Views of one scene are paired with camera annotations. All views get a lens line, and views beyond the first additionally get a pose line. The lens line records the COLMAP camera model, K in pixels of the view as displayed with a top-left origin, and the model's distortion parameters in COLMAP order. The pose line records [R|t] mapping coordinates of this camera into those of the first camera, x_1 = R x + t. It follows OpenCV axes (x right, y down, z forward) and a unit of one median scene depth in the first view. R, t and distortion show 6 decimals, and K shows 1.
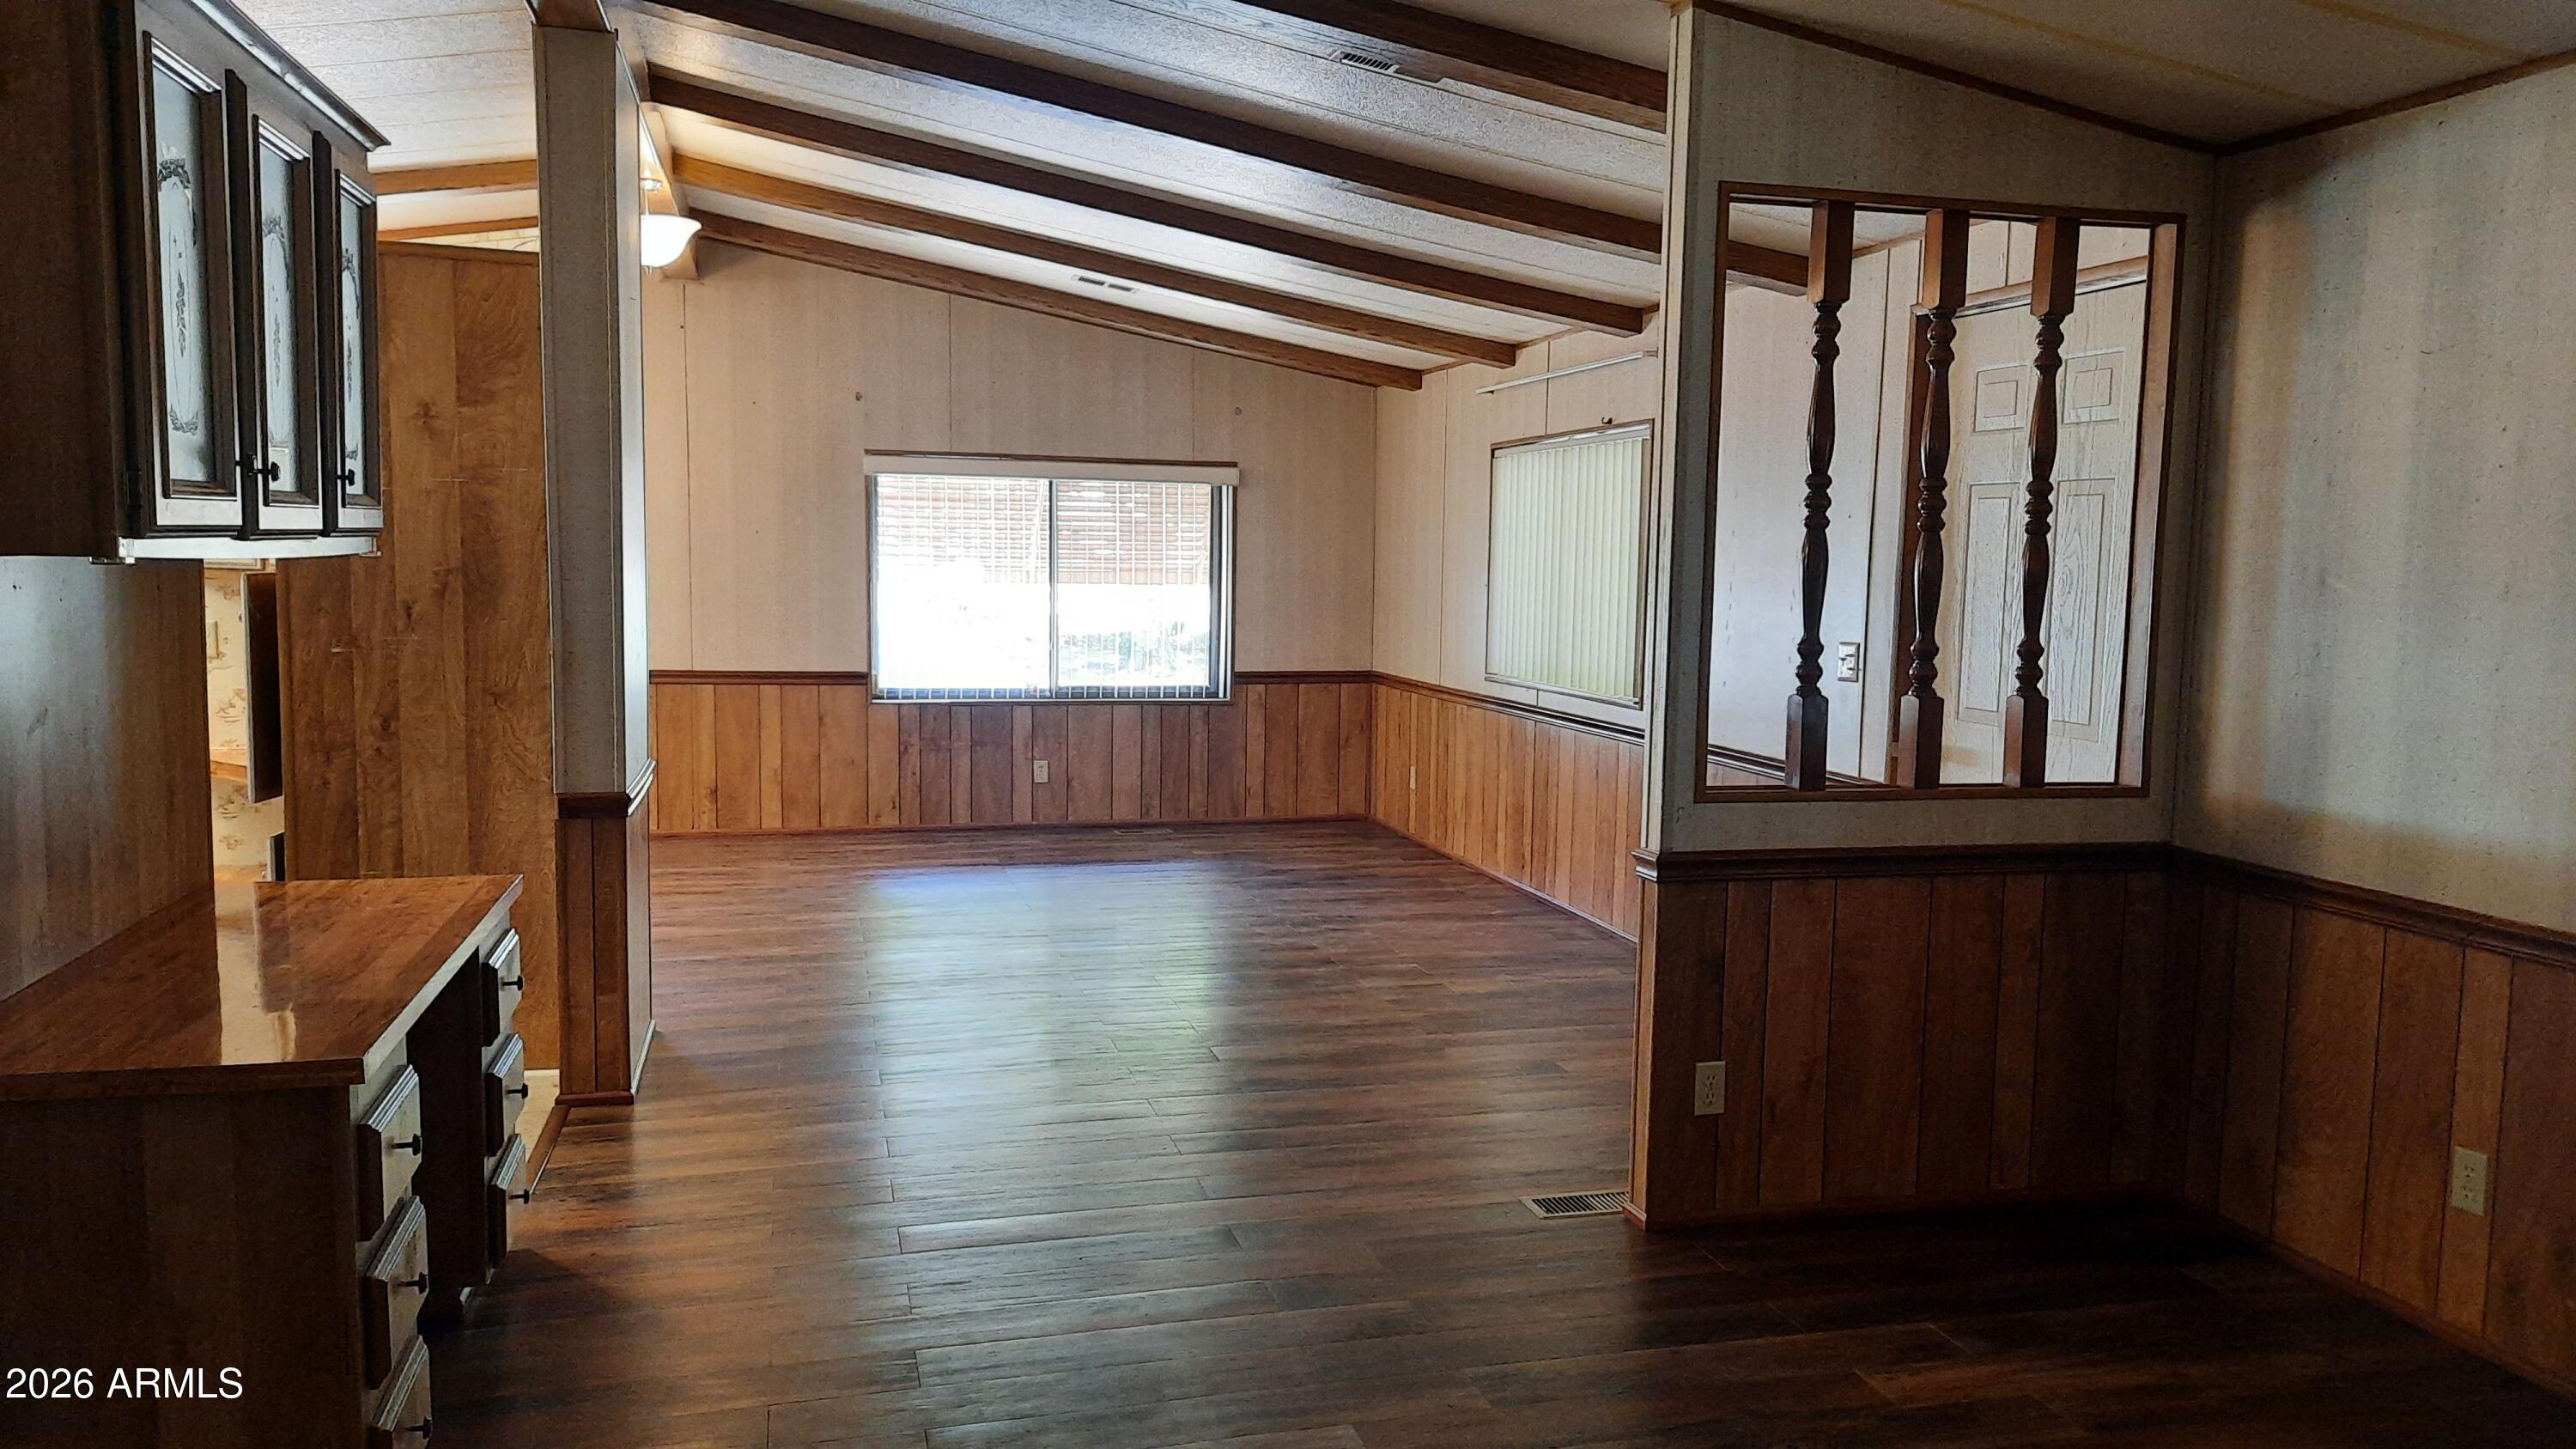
lens RADIAL K [[1888.3, 0, 1310.7], [0, 1888.3, 734.6], [0, 0, 1]] dist [0.036937, -0.015437]
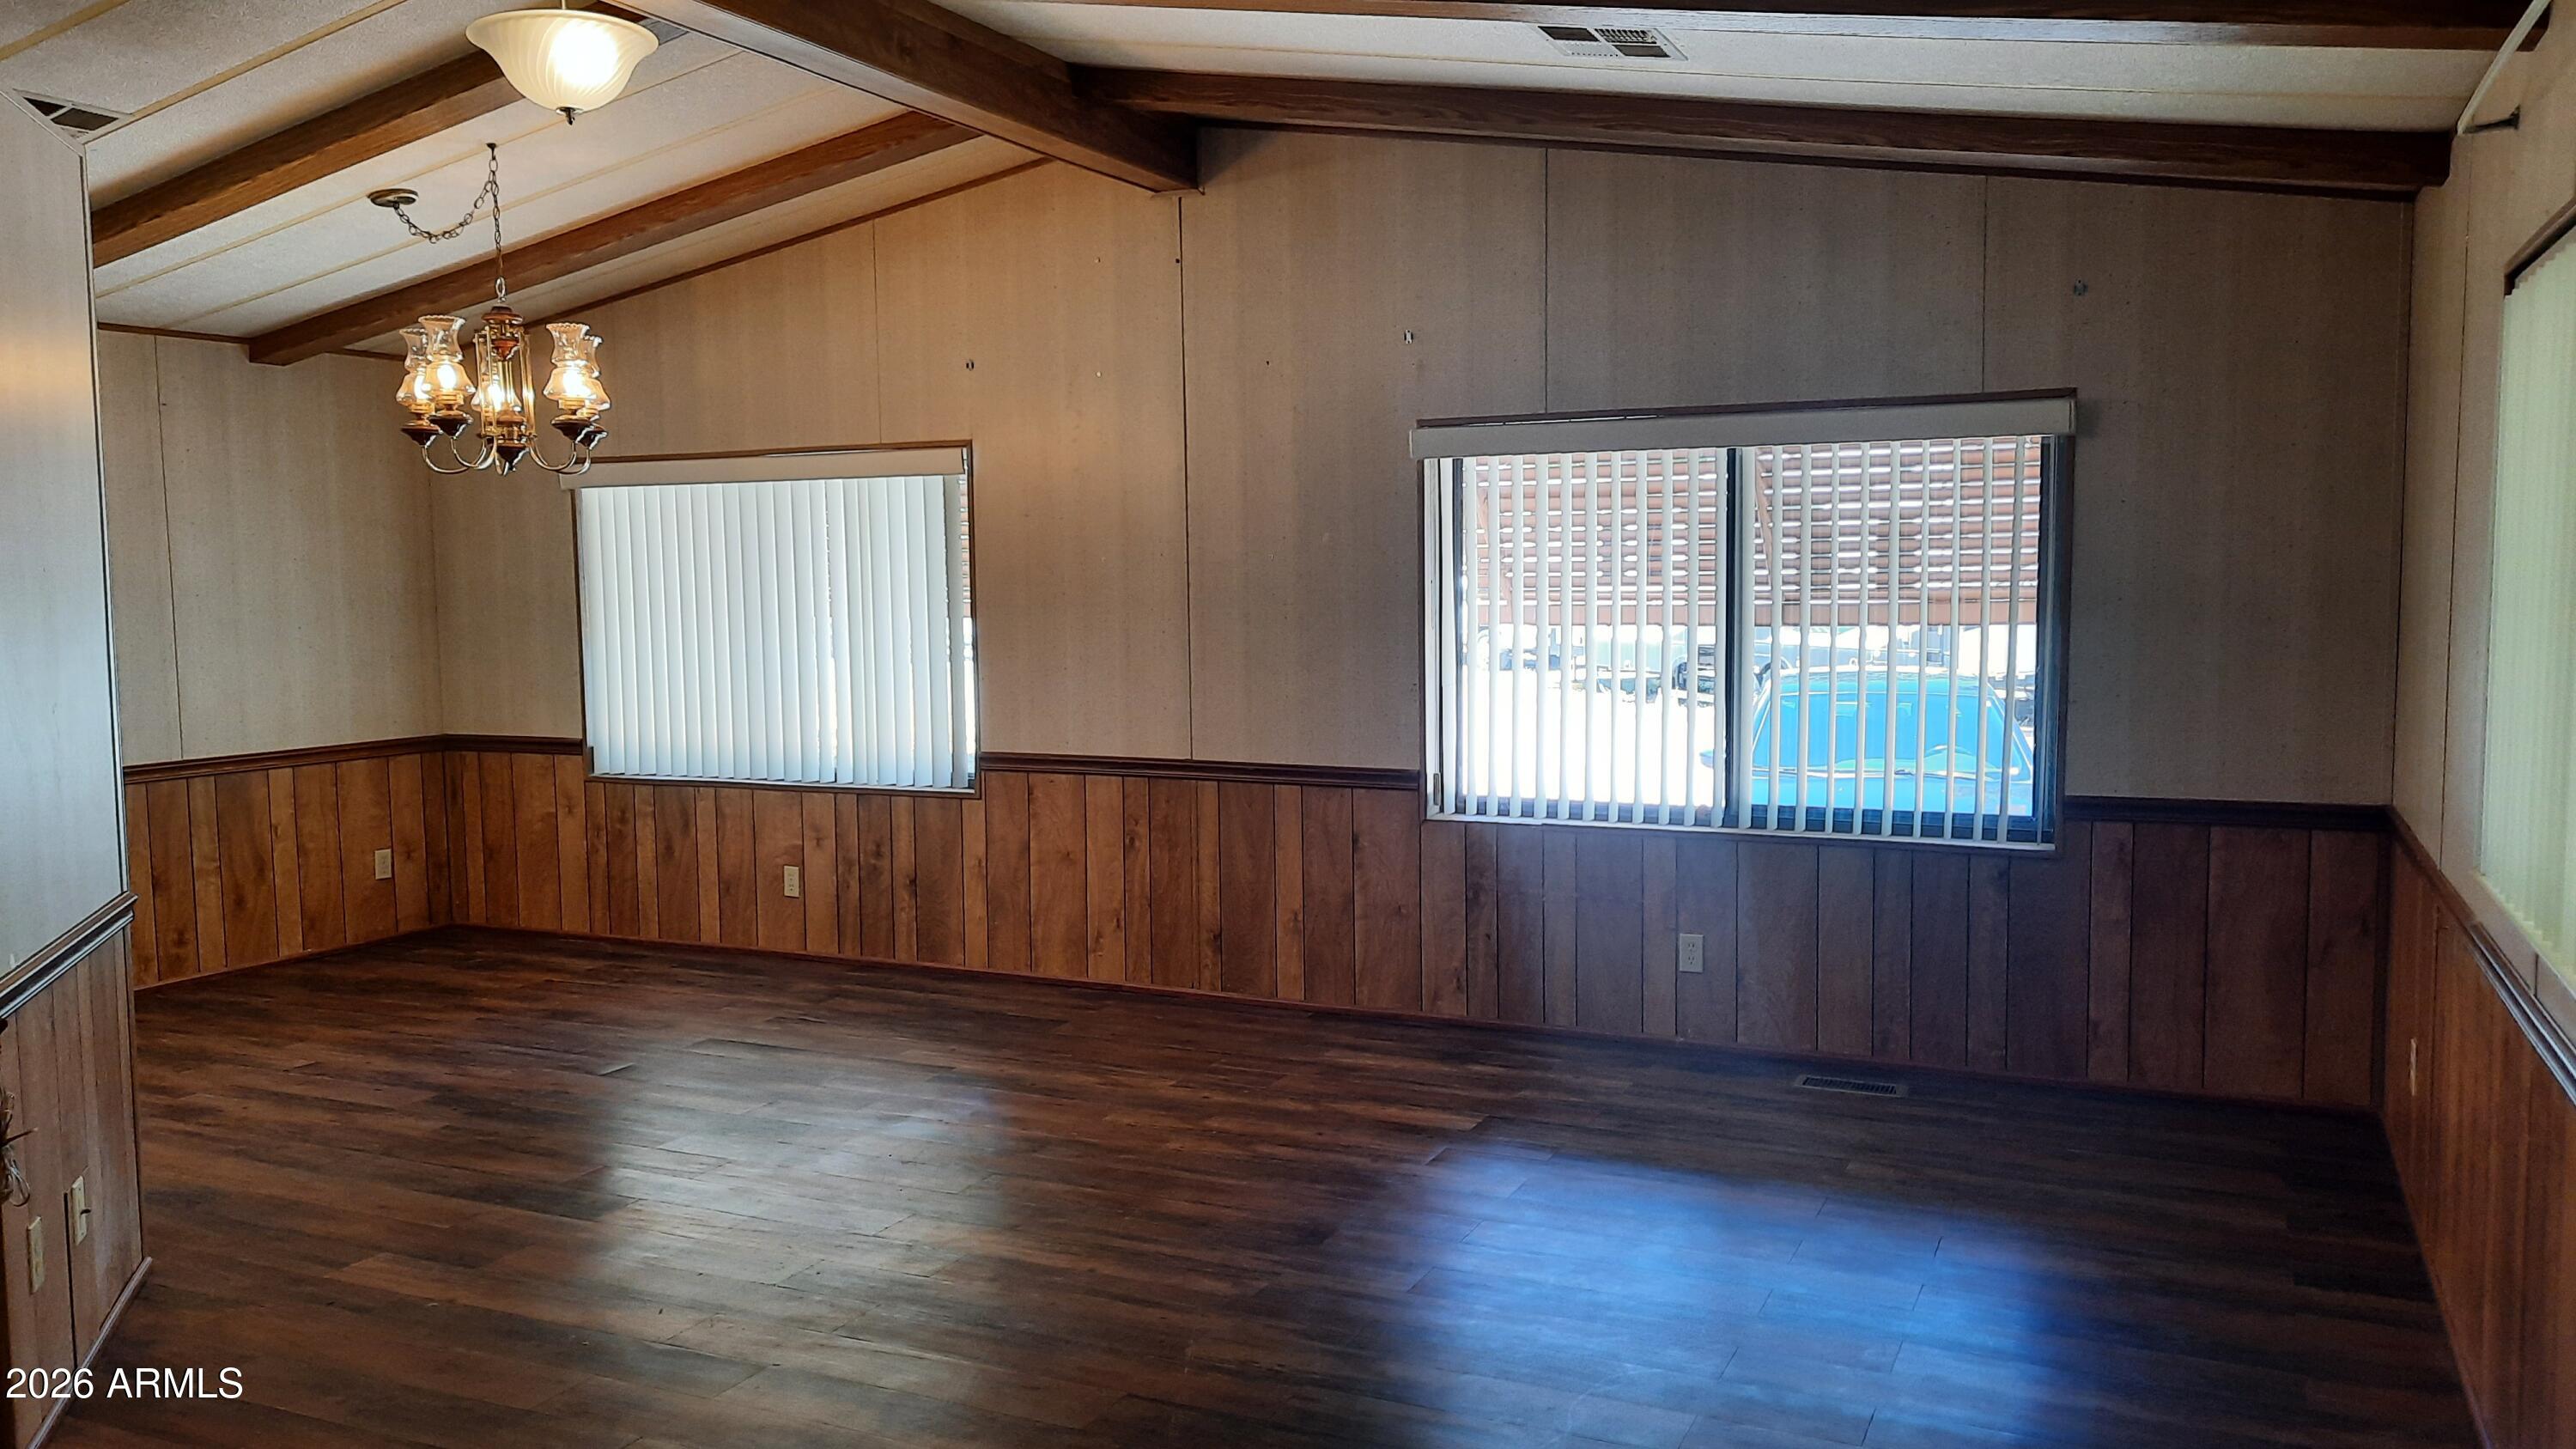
lens RADIAL K [[1888.3, 0, 1279.0], [0, 1888.3, 744.2], [0, 0, 1]] dist [0.036937, -0.015437]
pose [[0.757298, 0.032018, -0.652284, 0.139561], [-0.048082, 0.998820, -0.006796, -0.034743], [0.651297, 0.036510, 0.757944, 0.481121]]
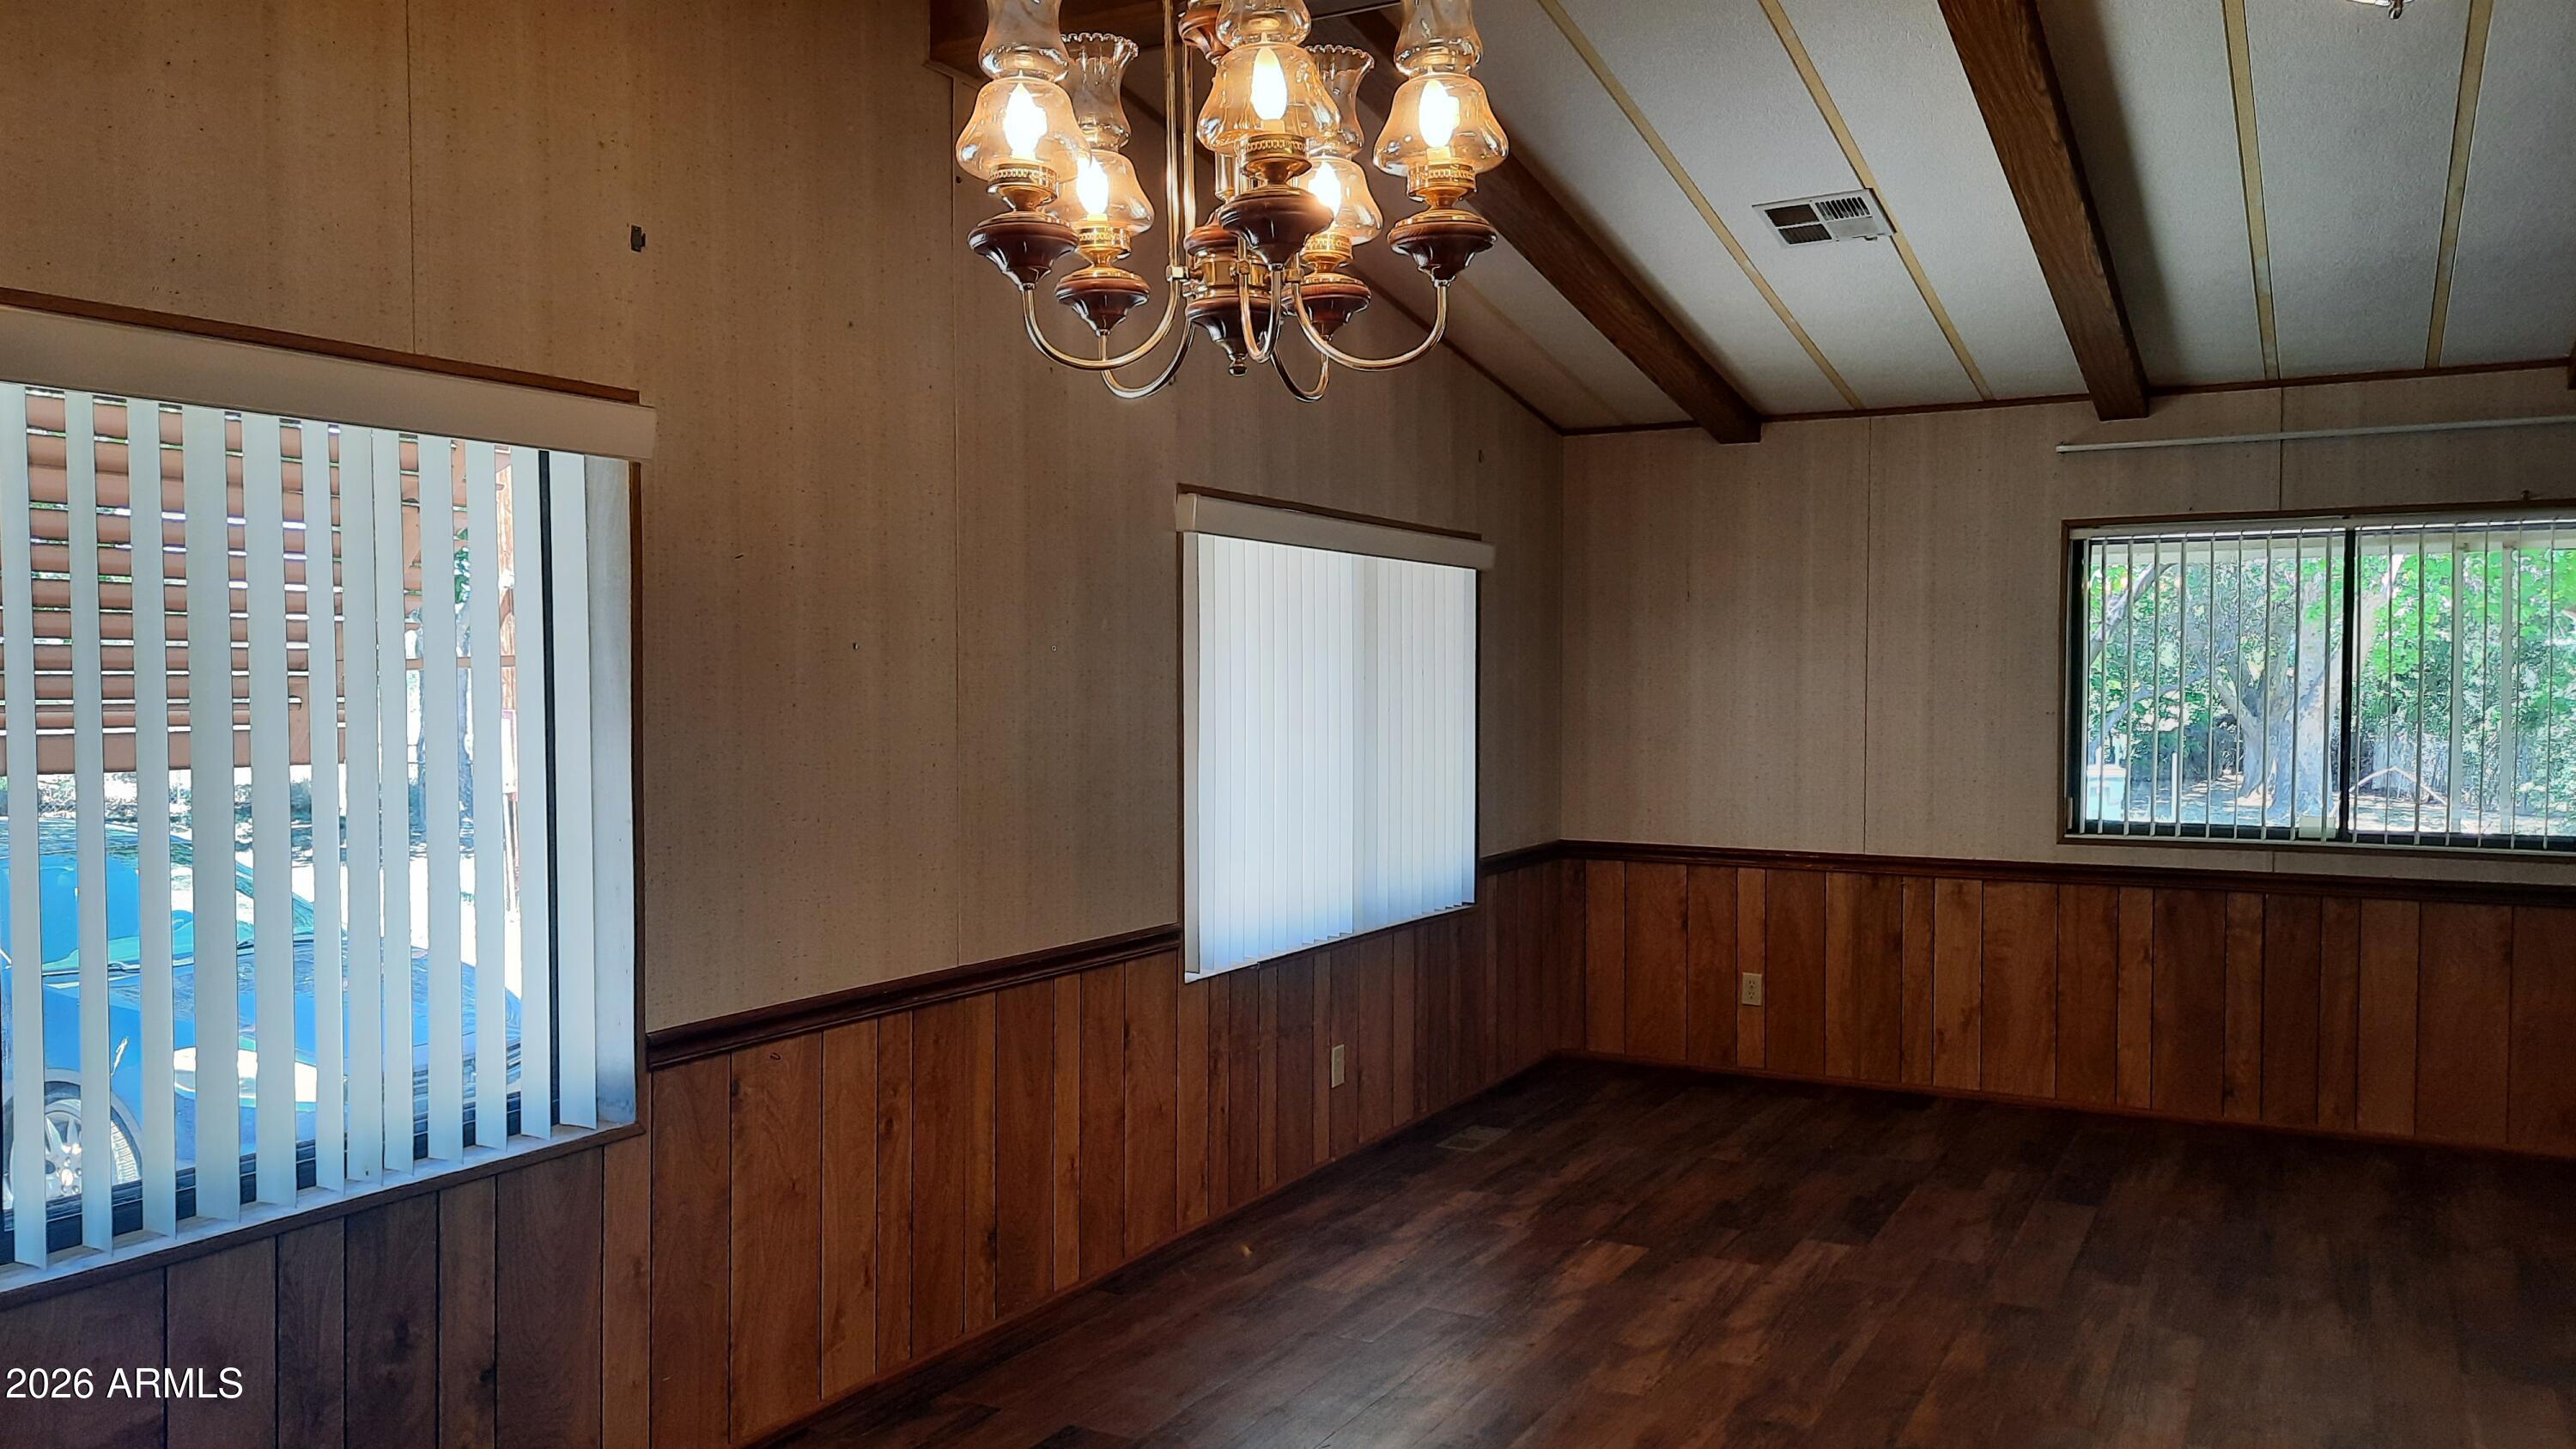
lens RADIAL K [[1888.3, 0, 1311.5], [0, 1888.3, 726.7], [0, 0, 1]] dist [0.036937, -0.015437]
pose [[0.686902, -0.039198, 0.725692, -0.561202], [0.096298, 0.994649, -0.037425, -0.061675], [-0.720342, 0.095590, 0.687001, 0.615263]]
